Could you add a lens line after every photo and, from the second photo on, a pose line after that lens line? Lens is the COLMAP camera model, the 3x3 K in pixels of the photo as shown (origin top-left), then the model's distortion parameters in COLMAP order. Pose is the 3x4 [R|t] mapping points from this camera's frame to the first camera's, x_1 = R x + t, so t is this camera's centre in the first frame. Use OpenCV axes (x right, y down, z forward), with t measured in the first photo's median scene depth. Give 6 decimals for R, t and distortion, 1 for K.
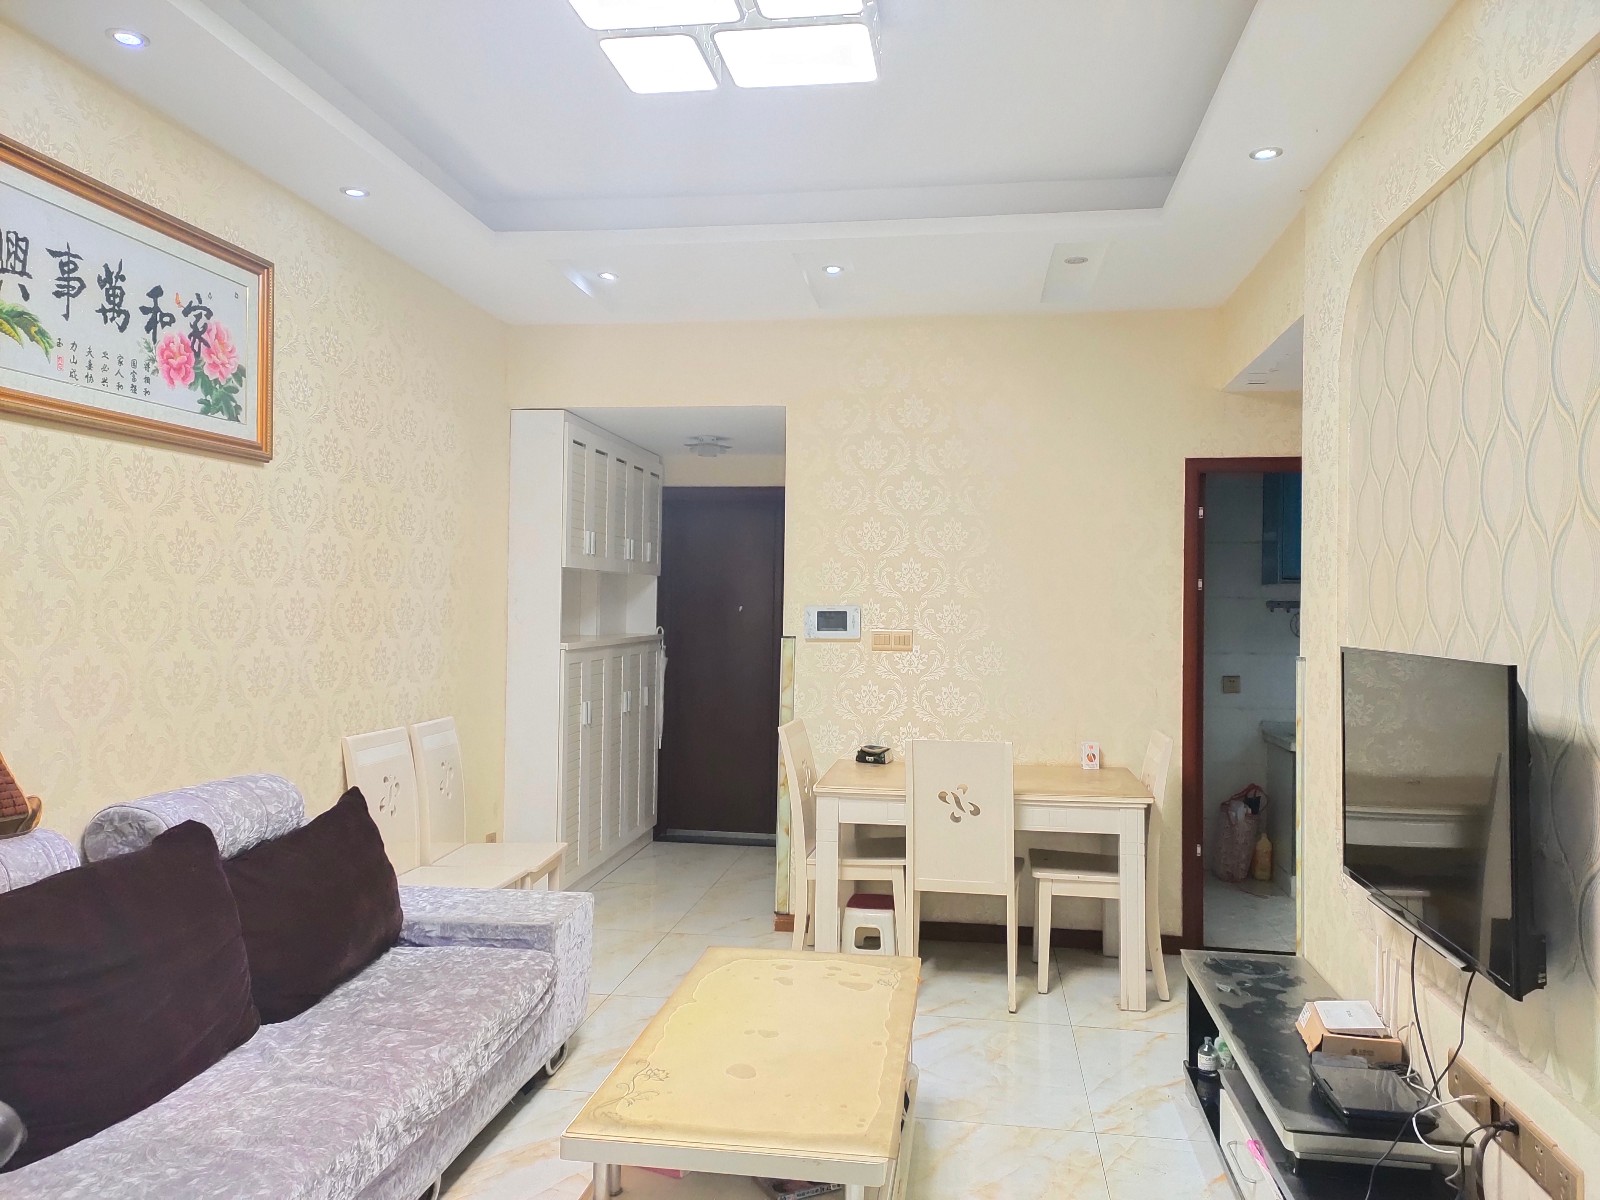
lens RADIAL K [[1177.0, 0, 798.0], [0, 1177.0, 595.7], [0, 0, 1]] dist [0.073746, -0.059291]
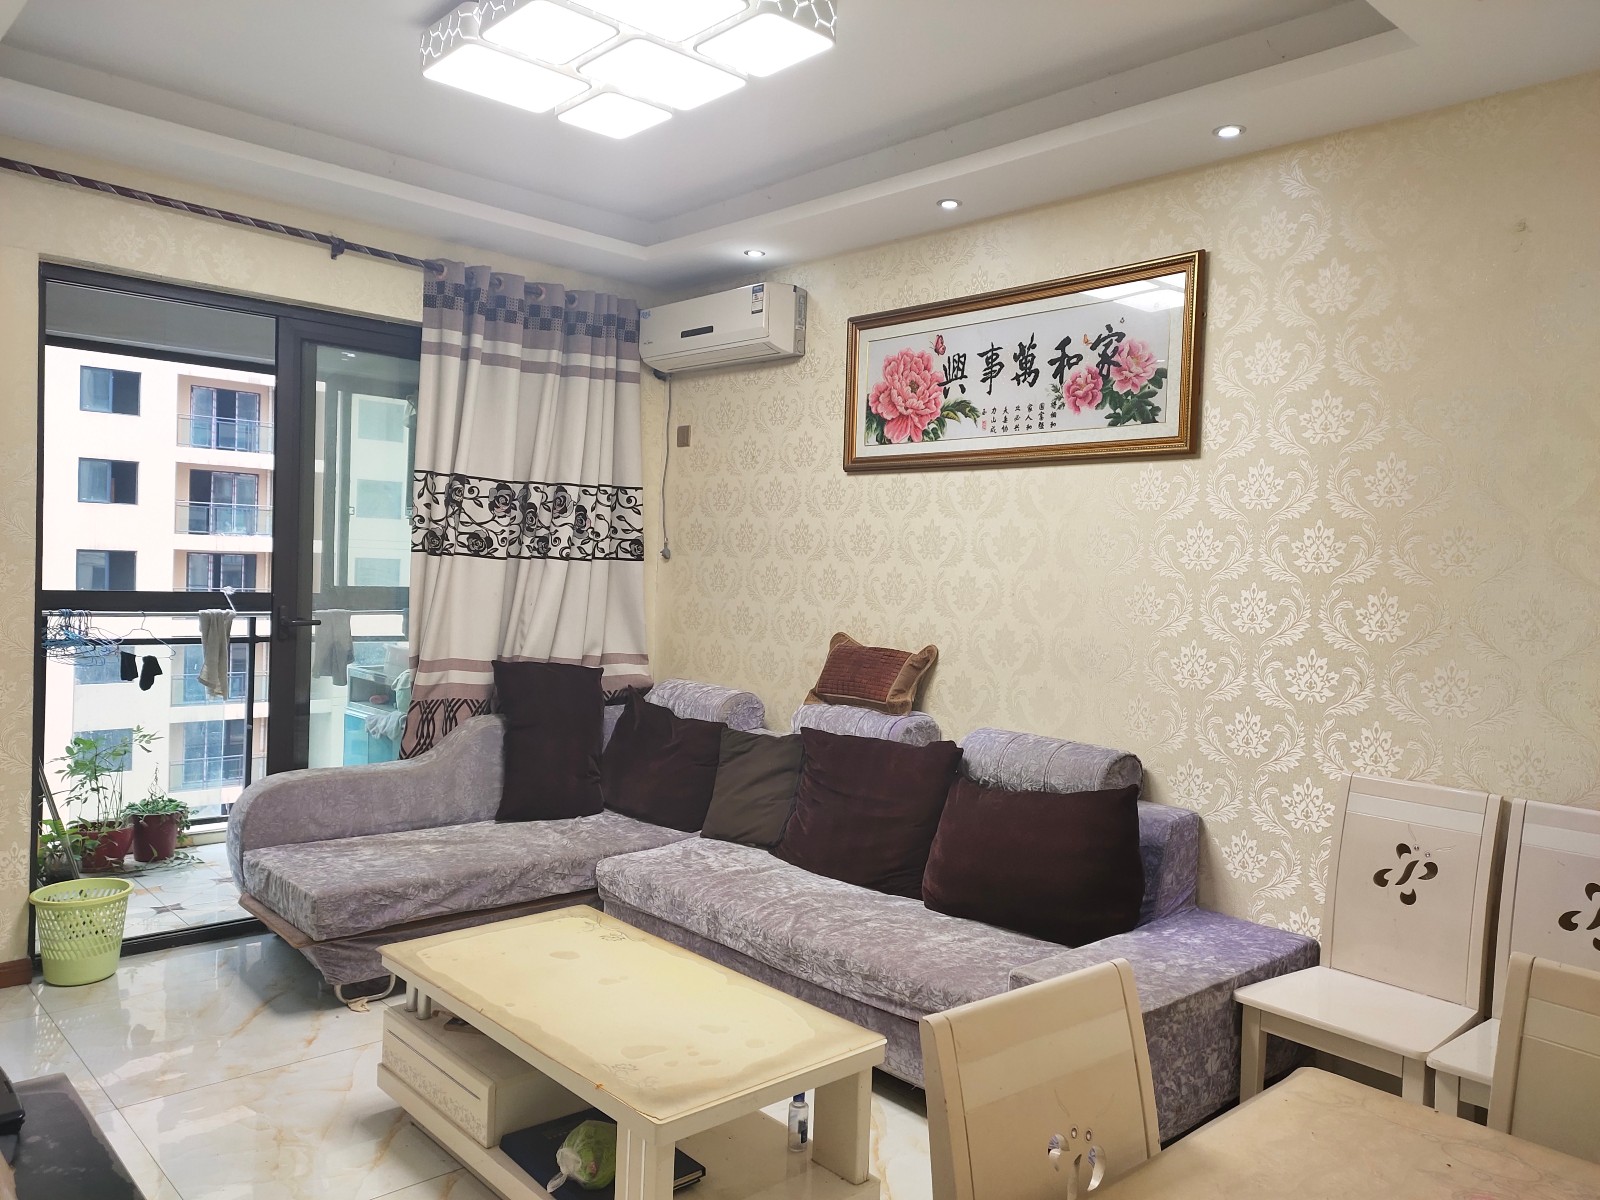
lens RADIAL K [[1177.0, 0, 810.4], [0, 1177.0, 601.1], [0, 0, 1]] dist [0.073746, -0.059291]
pose [[-0.618627, -0.011776, -0.785597, 0.615277], [-0.041661, 0.998973, 0.017833, 0.008503], [0.784580, 0.043761, -0.618482, 1.582535]]
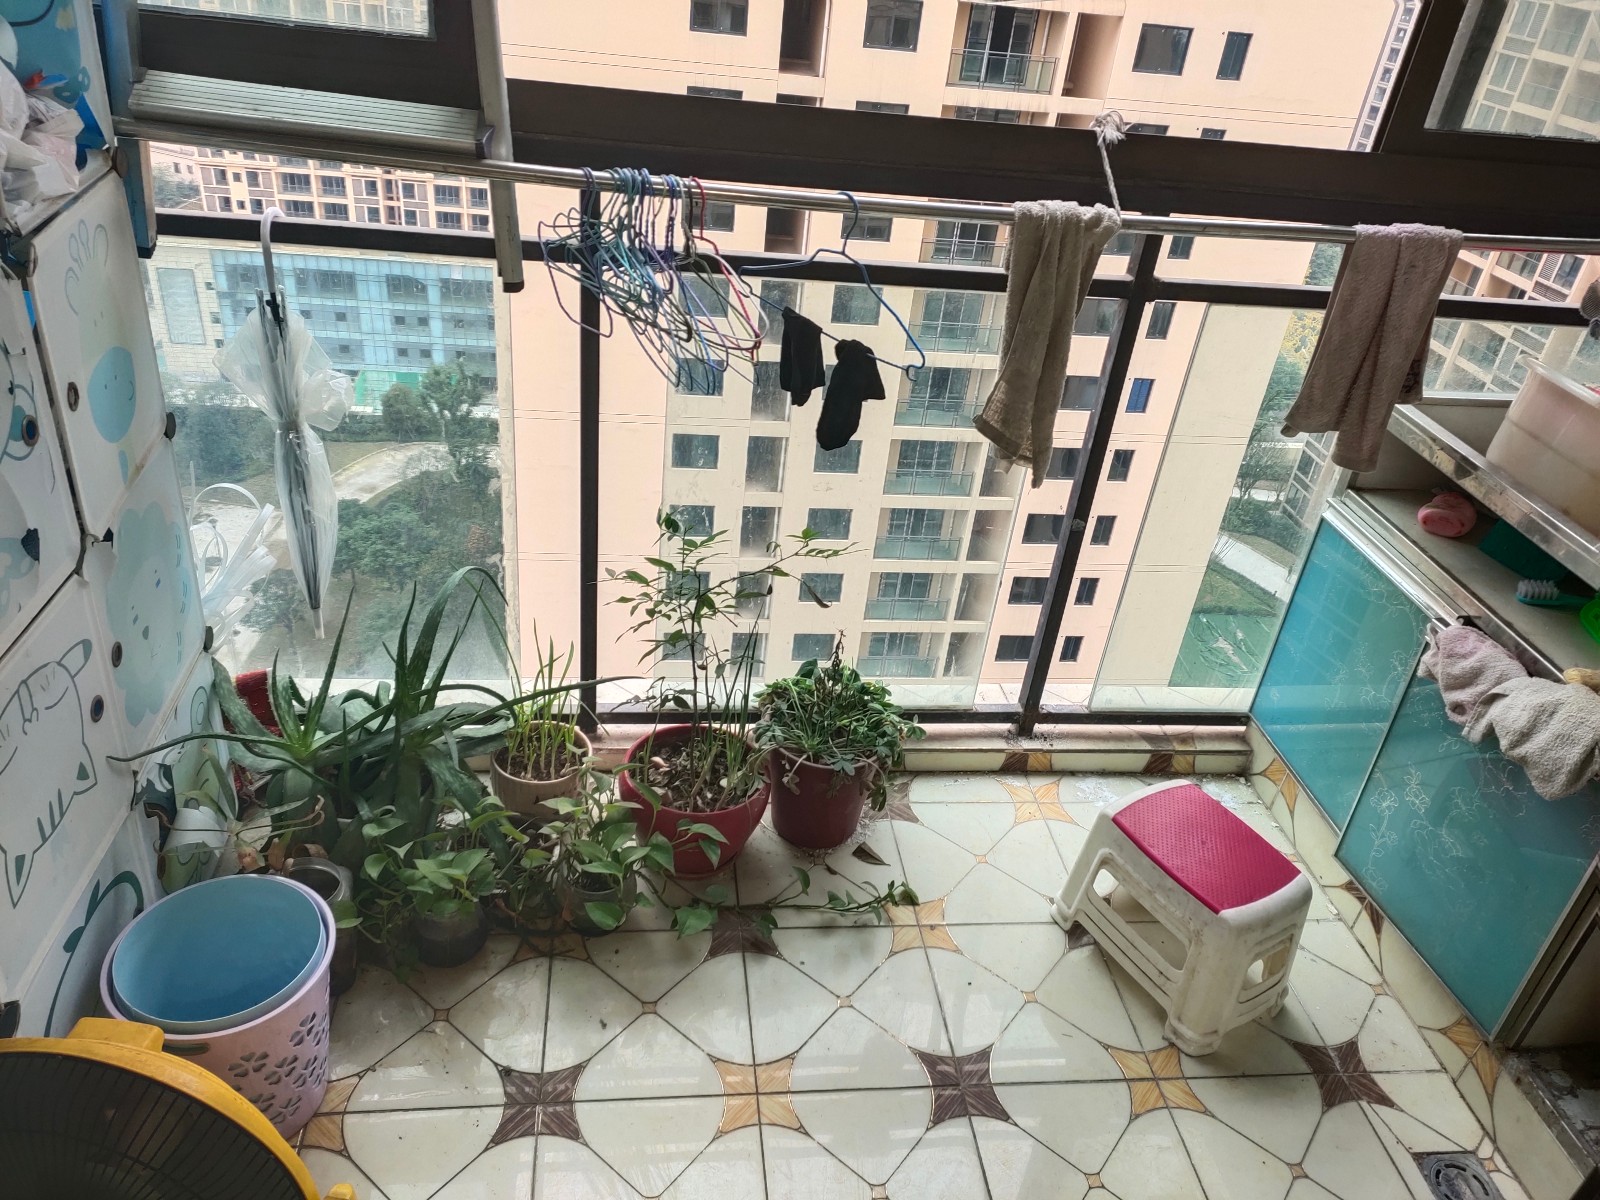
lens RADIAL K [[1177.0, 0, 803.9], [0, 1177.0, 598.1], [0, 0, 1]] dist [0.073746, -0.059291]
pose [[-0.956036, 0.056001, -0.287853, 0.010198], [-0.102856, 0.855201, 0.507988, -0.015862], [0.274620, 0.515262, -0.811843, 0.214423]]
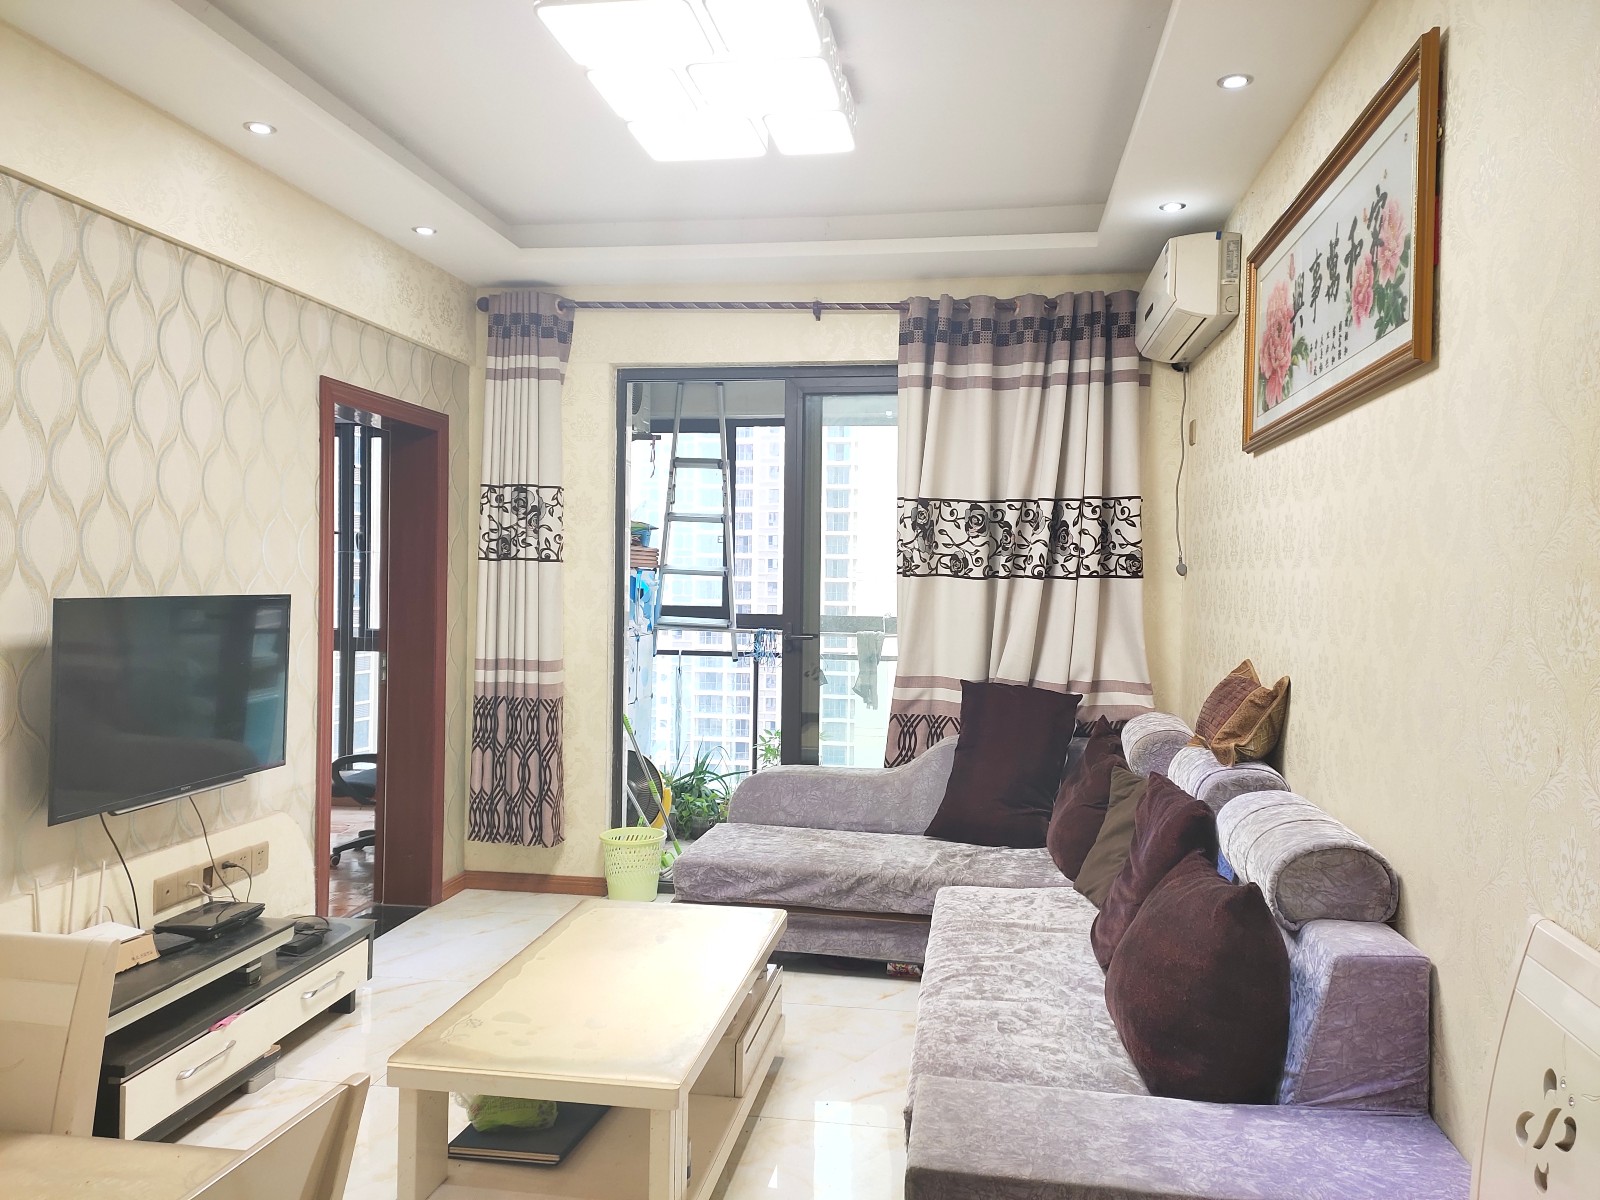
lens RADIAL K [[1177.0, 0, 800.6], [0, 1177.0, 602.4], [0, 0, 1]] dist [0.073746, -0.059291]
pose [[-0.999581, -0.028881, 0.001659, -0.151541], [-0.028855, 0.999479, 0.014437, 0.012879], [-0.002075, 0.014383, -0.999894, 1.865268]]
